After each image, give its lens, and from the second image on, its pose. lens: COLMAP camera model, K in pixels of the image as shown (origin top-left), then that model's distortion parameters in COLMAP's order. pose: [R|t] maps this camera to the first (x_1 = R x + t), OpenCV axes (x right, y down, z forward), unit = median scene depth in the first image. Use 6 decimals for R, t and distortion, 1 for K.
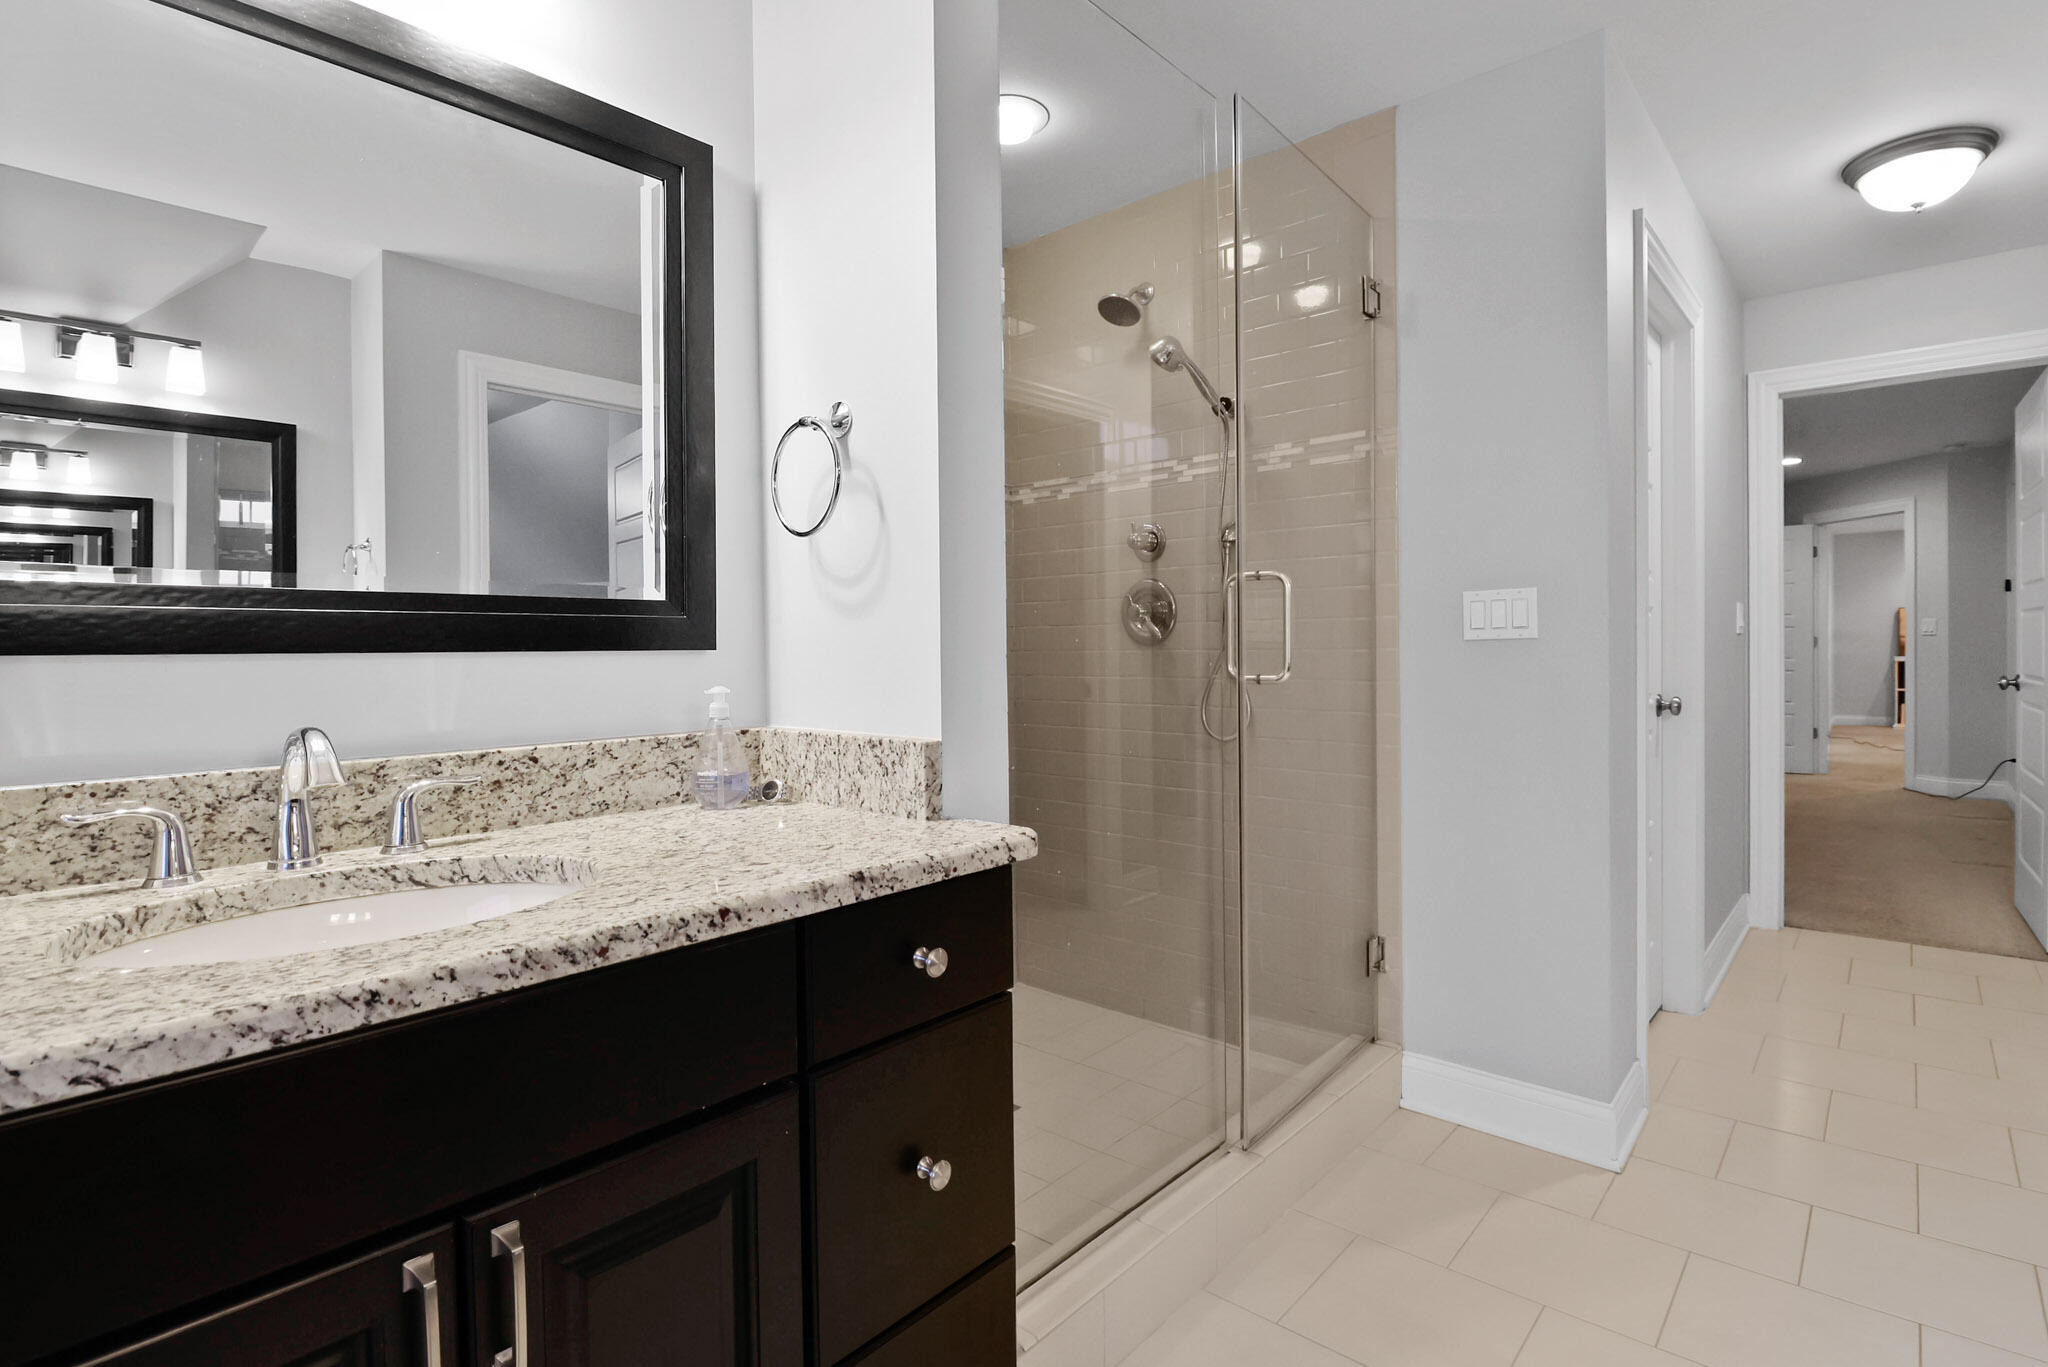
lens RADIAL K [[997.9, 0, 1034.1], [0, 997.9, 660.1], [0, 0, 1]] dist [0.000570, -0.001193]
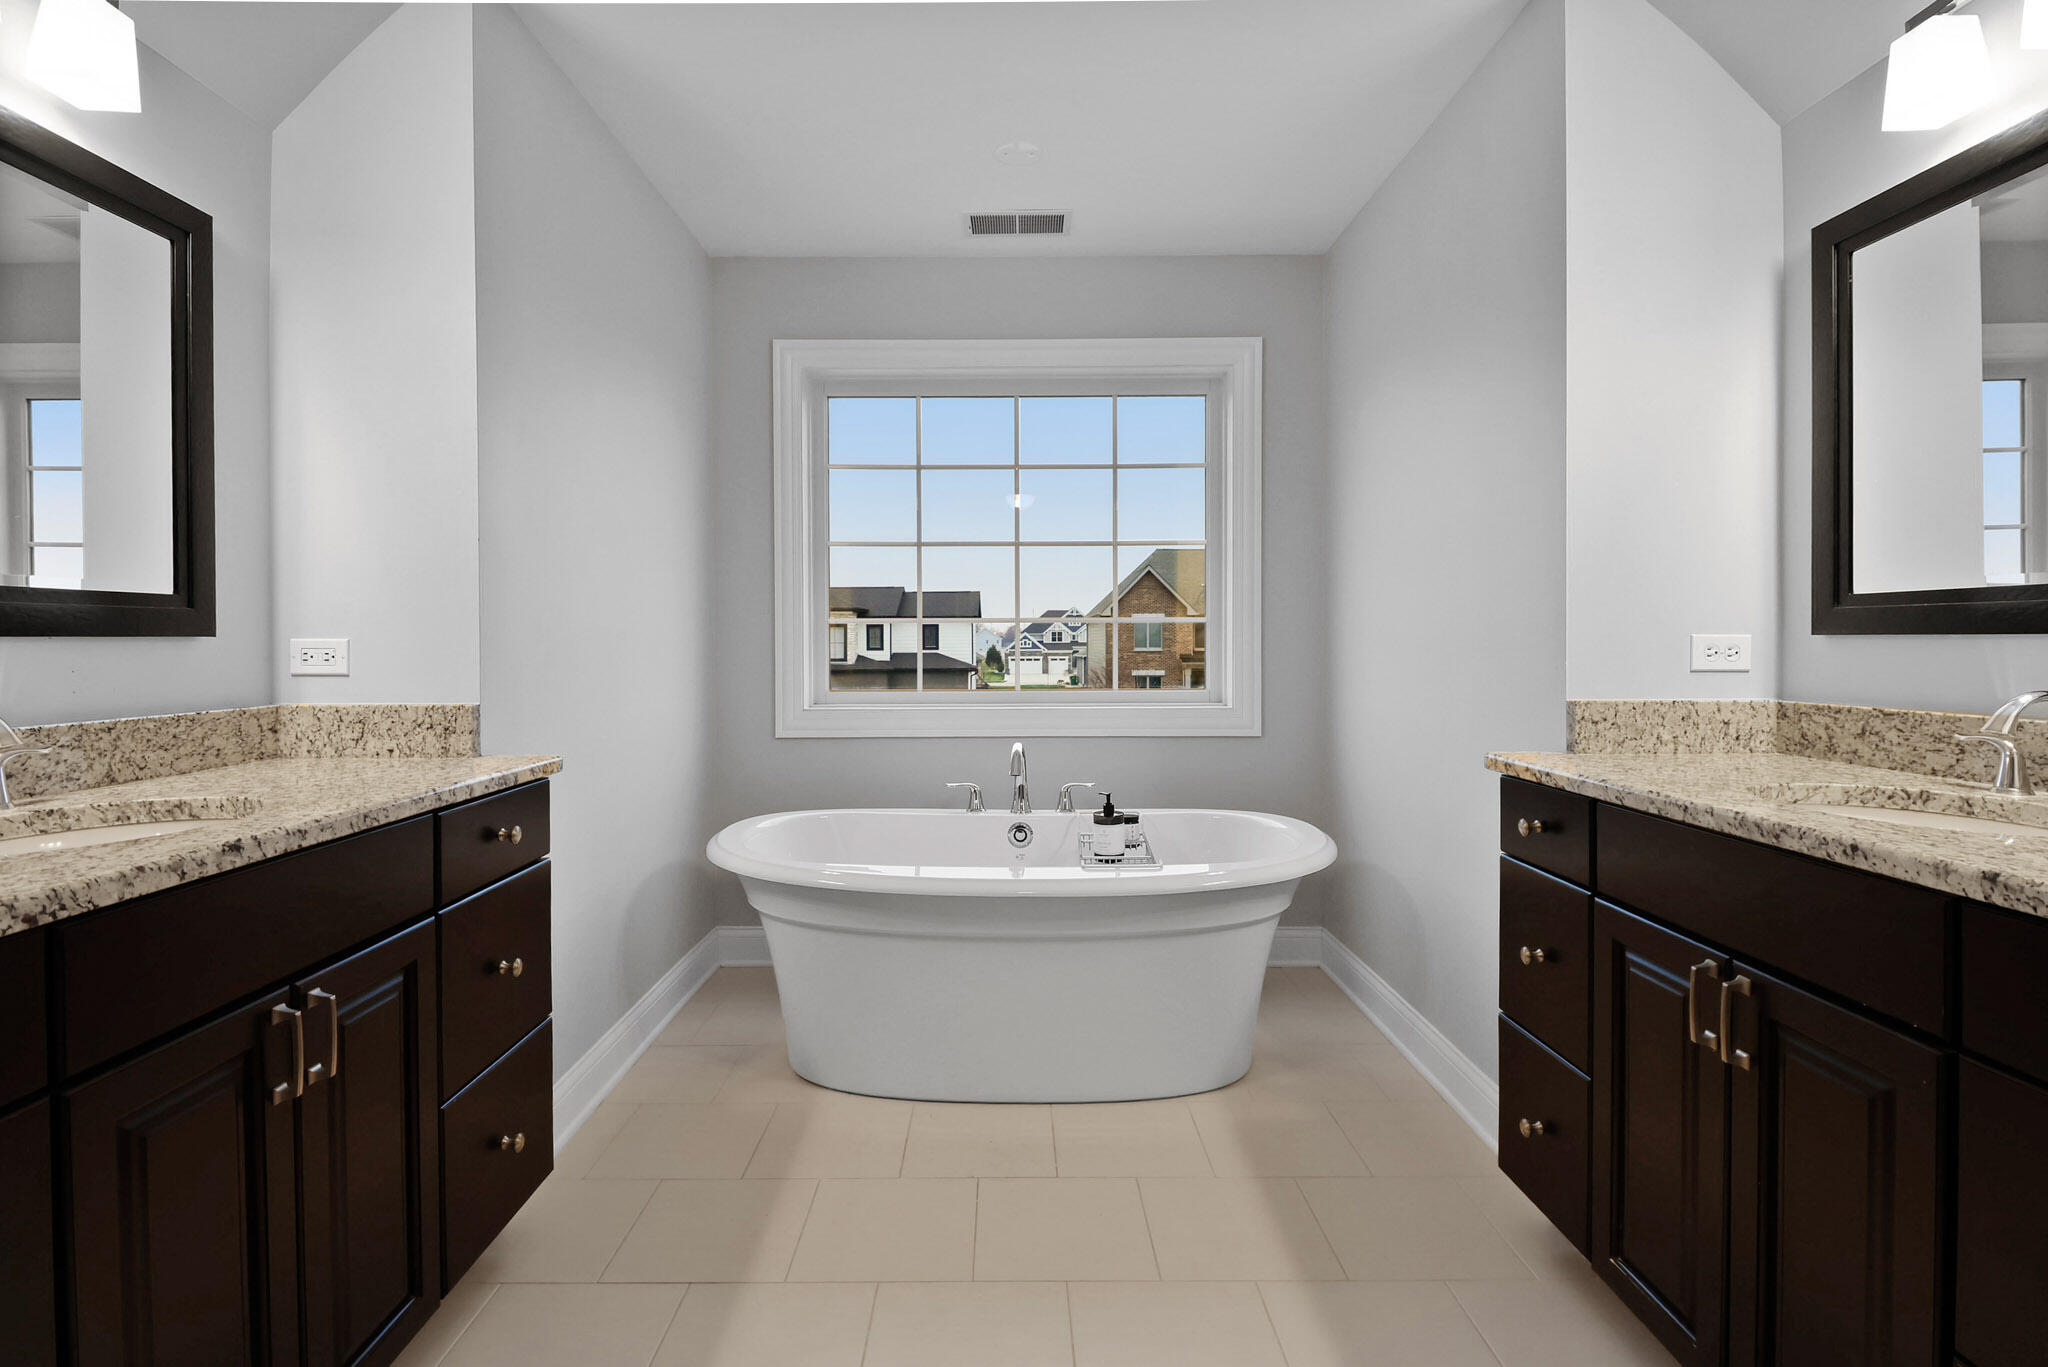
lens RADIAL K [[997.9, 0, 1034.1], [0, 997.9, 660.1], [0, 0, 1]] dist [0.000570, -0.001193]
pose [[-0.734466, 0.026462, -0.678130, 1.256315], [0.004862, 0.999419, 0.033732, -0.026127], [0.678628, 0.021478, -0.734168, 1.202848]]
